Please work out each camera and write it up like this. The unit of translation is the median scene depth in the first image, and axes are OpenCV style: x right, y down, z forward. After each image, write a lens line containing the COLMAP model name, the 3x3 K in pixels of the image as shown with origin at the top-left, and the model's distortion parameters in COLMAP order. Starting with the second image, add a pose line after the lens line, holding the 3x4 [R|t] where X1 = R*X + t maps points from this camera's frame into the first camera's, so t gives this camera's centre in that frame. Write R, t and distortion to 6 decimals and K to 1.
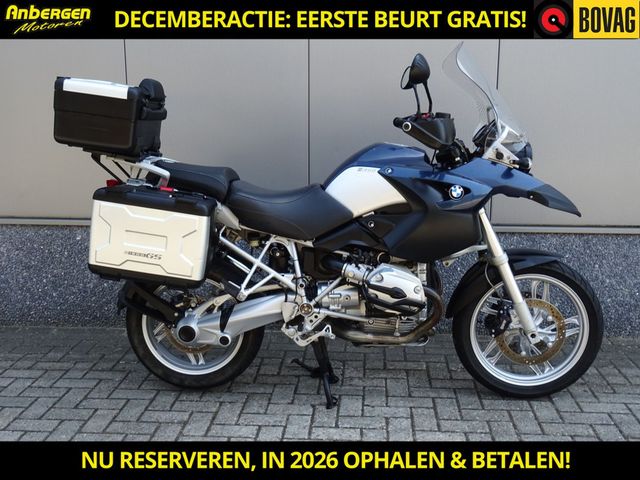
lens RADIAL K [[683.9, 0, 321.2], [0, 683.9, 241.0], [0, 0, 1]] dist [0.011160, 0.000000]
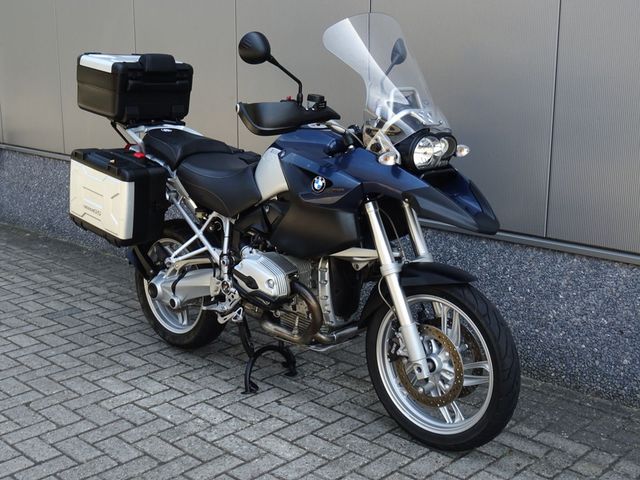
lens RADIAL K [[838.9, 0, 319.7], [0, 838.9, 239.2], [0, 0, 1]] dist [-0.009746, 0.000000]
pose [[0.761566, 0.143353, -0.632034, 0.840146], [-0.130122, 0.989193, 0.067571, -0.068882], [0.634890, 0.030781, 0.771989, 0.145787]]
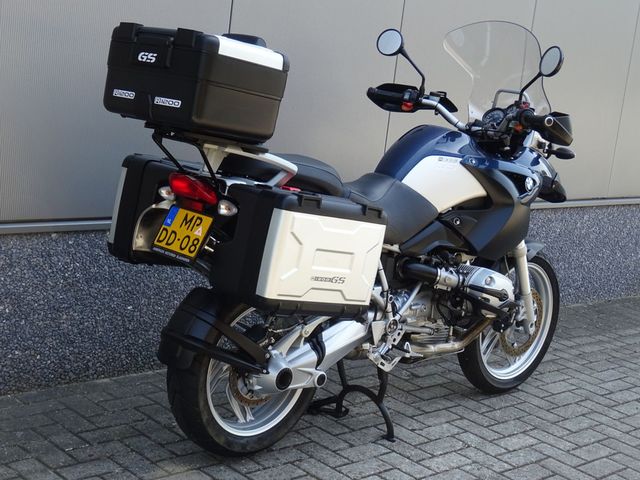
lens RADIAL K [[1114.4, 0, 319.6], [0, 1114.4, 240.3], [0, 0, 1]] dist [-0.062170, 0.000000]
pose [[0.674652, -0.066208, 0.735161, -1.073332], [0.031483, 0.997644, 0.060954, -0.090782], [-0.737464, -0.017978, 0.675147, 0.150499]]
